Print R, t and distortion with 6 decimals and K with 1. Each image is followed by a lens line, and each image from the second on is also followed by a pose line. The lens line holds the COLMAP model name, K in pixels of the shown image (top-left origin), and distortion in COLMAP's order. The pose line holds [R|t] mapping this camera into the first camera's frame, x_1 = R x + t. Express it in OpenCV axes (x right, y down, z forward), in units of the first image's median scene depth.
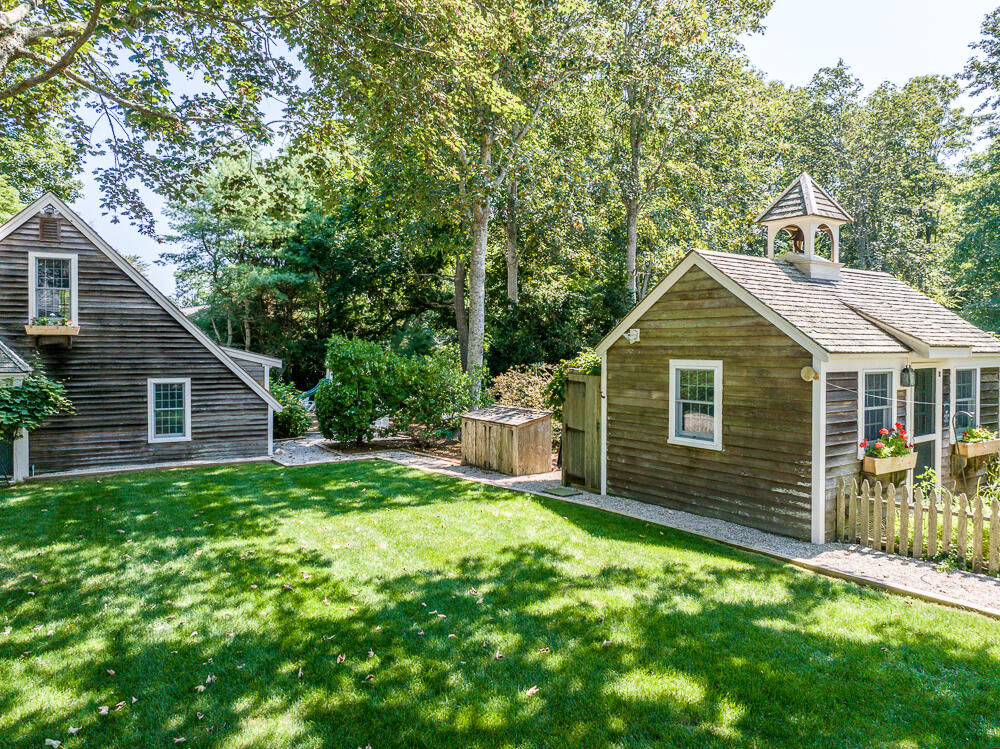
lens RADIAL K [[707.4, 0, 495.8], [0, 707.4, 370.5], [0, 0, 1]] dist [-0.036468, -0.005597]
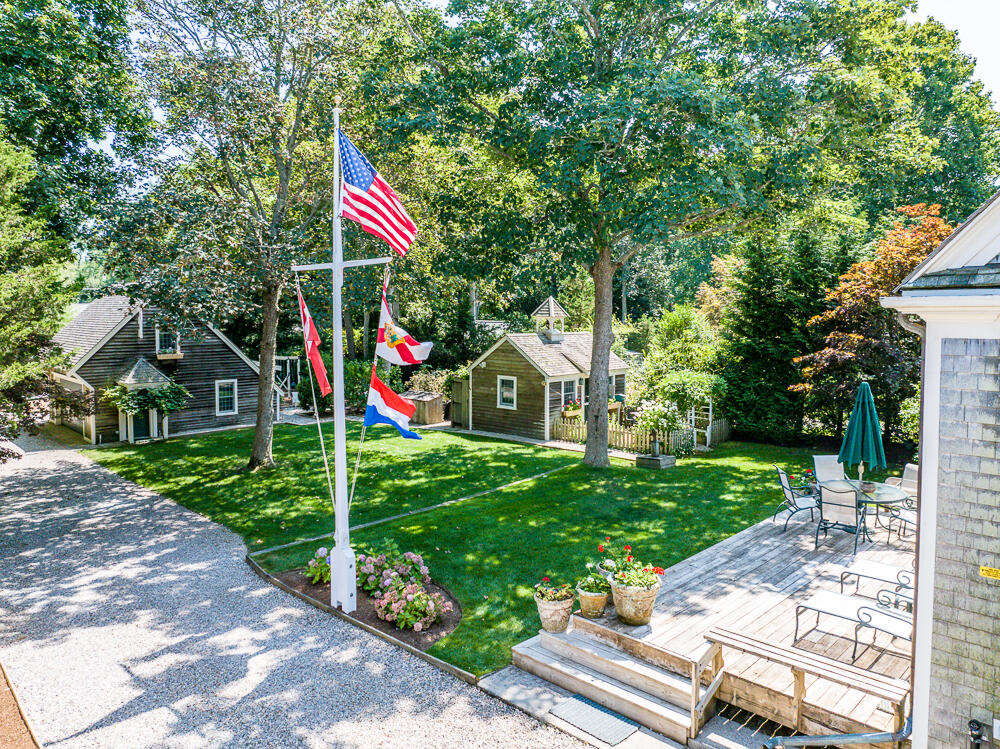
lens RADIAL K [[707.4, 0, 499.0], [0, 707.4, 373.6], [0, 0, 1]] dist [-0.036468, -0.005597]
pose [[0.968234, -0.022118, 0.249065, -0.386696], [0.007310, 0.998158, 0.060223, -0.175005], [-0.249938, -0.056489, 0.966613, -1.479527]]
